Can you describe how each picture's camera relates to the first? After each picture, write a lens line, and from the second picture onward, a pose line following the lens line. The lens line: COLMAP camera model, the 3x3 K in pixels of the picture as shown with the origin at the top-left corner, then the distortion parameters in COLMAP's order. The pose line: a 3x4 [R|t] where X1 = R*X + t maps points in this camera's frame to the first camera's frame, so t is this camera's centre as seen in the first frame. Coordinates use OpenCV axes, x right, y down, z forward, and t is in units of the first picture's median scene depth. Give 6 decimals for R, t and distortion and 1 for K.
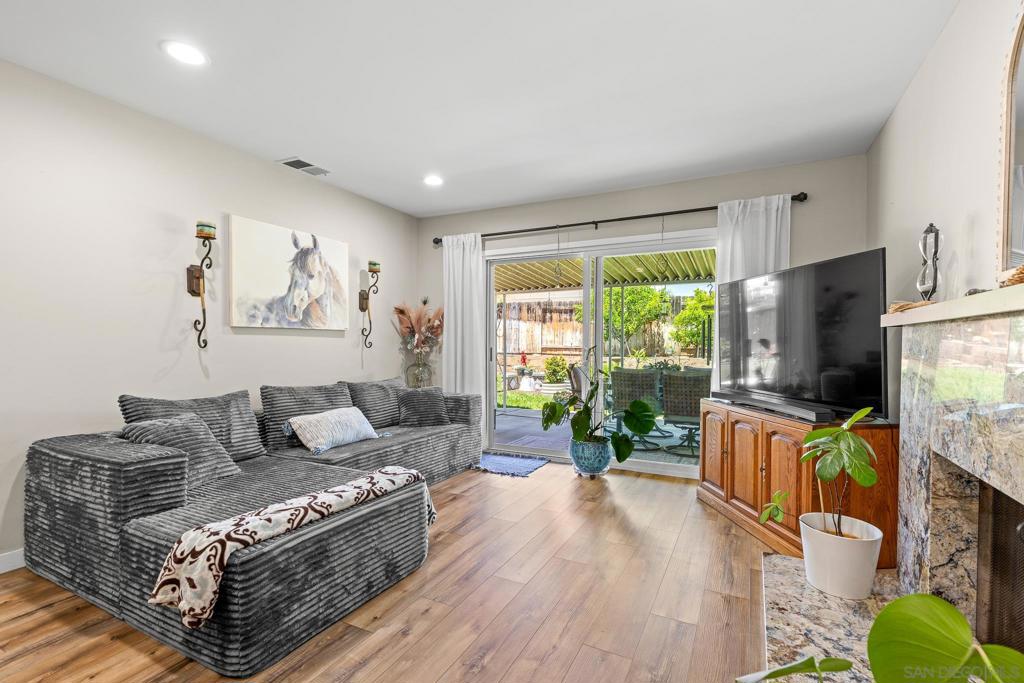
lens RADIAL K [[462.5, 0, 512.4], [0, 462.5, 353.7], [0, 0, 1]] dist [0.007236, -0.001157]
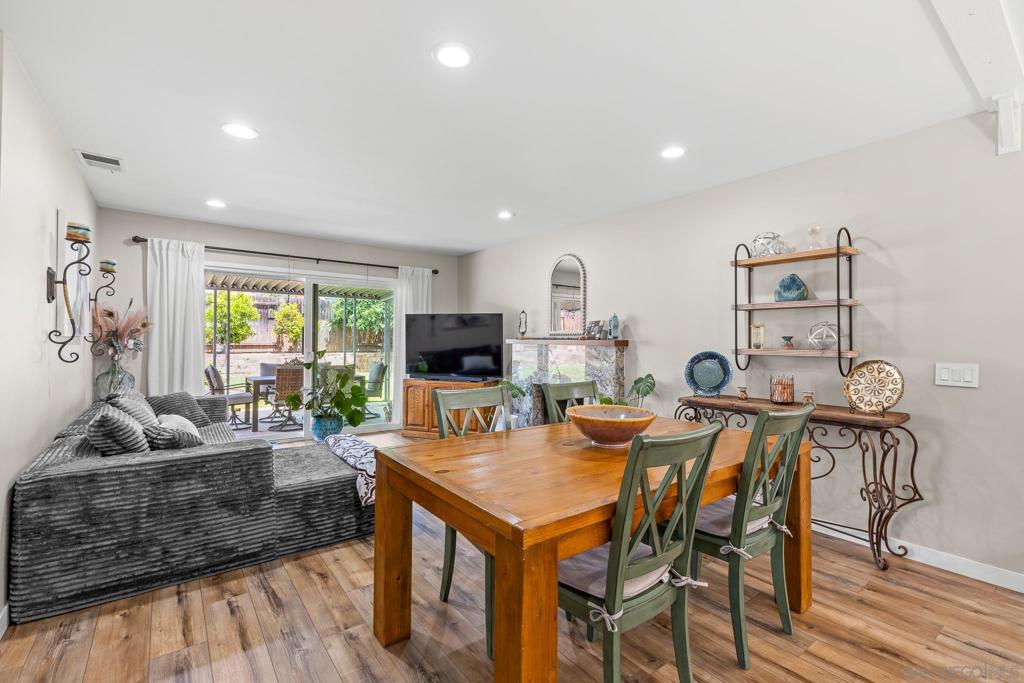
lens RADIAL K [[462.5, 0, 519.6], [0, 462.5, 338.2], [0, 0, 1]] dist [0.007236, -0.001157]
pose [[0.429539, 0.005030, 0.903034, -0.907252], [0.008899, 0.999912, -0.009802, -0.035304], [-0.903004, 0.012246, 0.429457, -0.136278]]
